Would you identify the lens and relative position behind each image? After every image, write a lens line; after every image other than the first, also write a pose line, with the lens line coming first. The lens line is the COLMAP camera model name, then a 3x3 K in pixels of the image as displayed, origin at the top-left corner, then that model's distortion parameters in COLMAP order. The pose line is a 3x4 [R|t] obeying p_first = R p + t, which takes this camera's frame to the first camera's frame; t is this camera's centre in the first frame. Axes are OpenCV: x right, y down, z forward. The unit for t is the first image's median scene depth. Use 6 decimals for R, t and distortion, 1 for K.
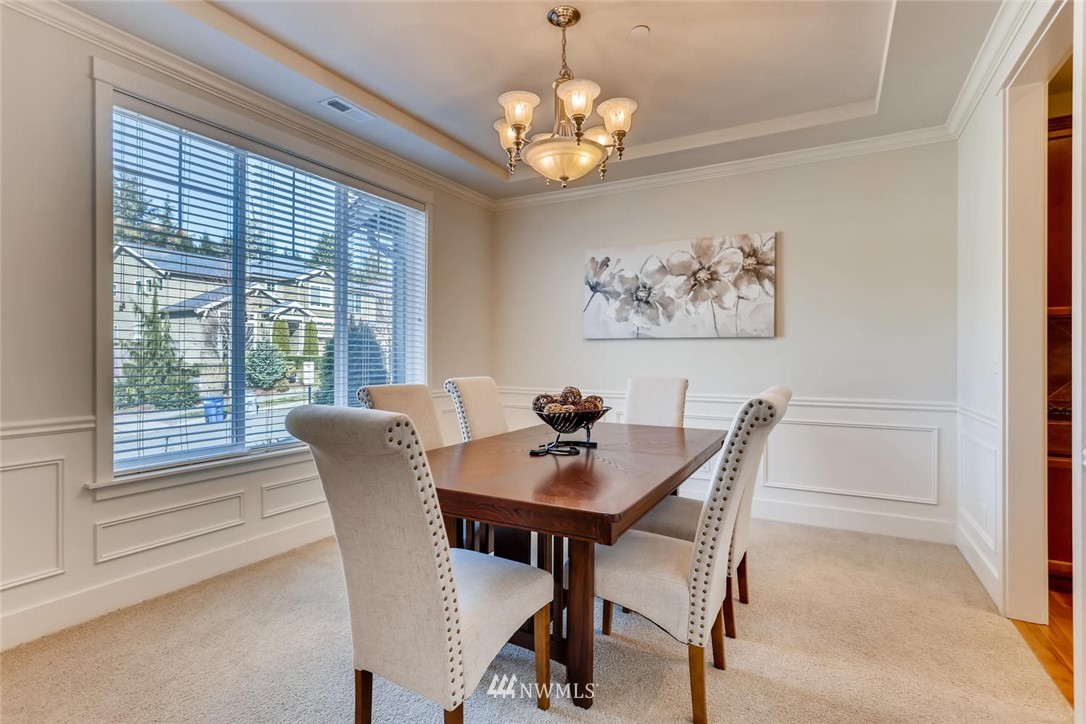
lens RADIAL K [[530.8, 0, 544.3], [0, 530.8, 359.2], [0, 0, 1]] dist [-0.005963, 0.001311]
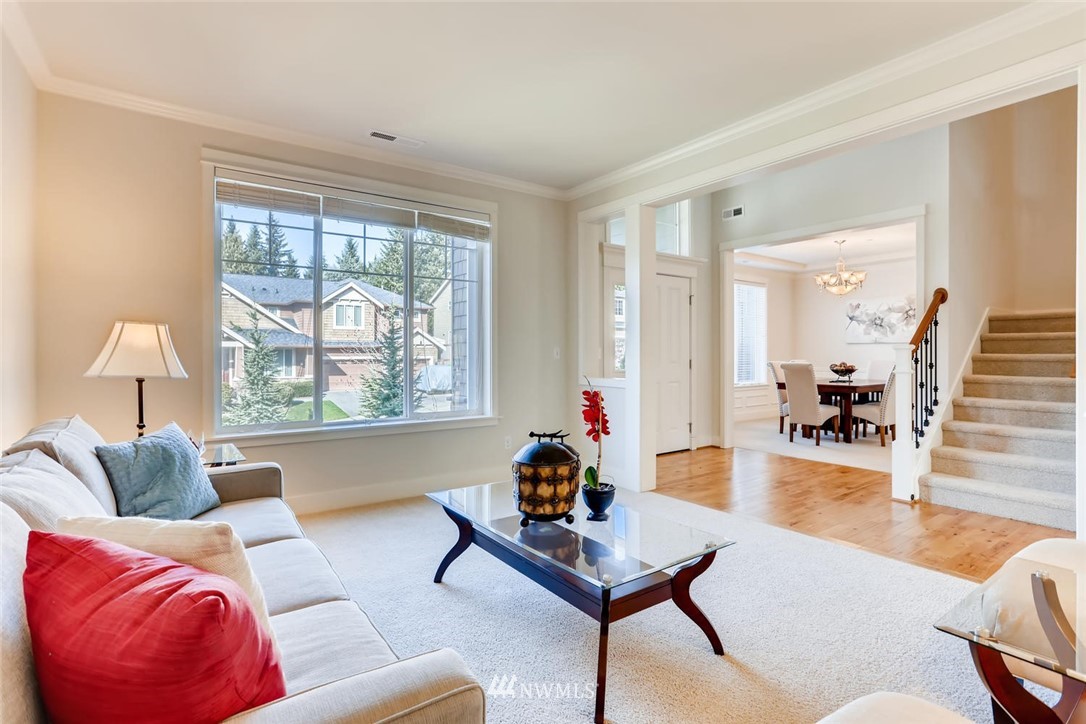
lens RADIAL K [[530.8, 0, 541.1], [0, 530.8, 356.0], [0, 0, 1]] dist [-0.005963, 0.001311]
pose [[0.906707, -0.000309, -0.421762, -0.140458], [0.000068, 1.000000, -0.000587, 0.012875], [0.421762, 0.000504, 0.906706, -1.469505]]
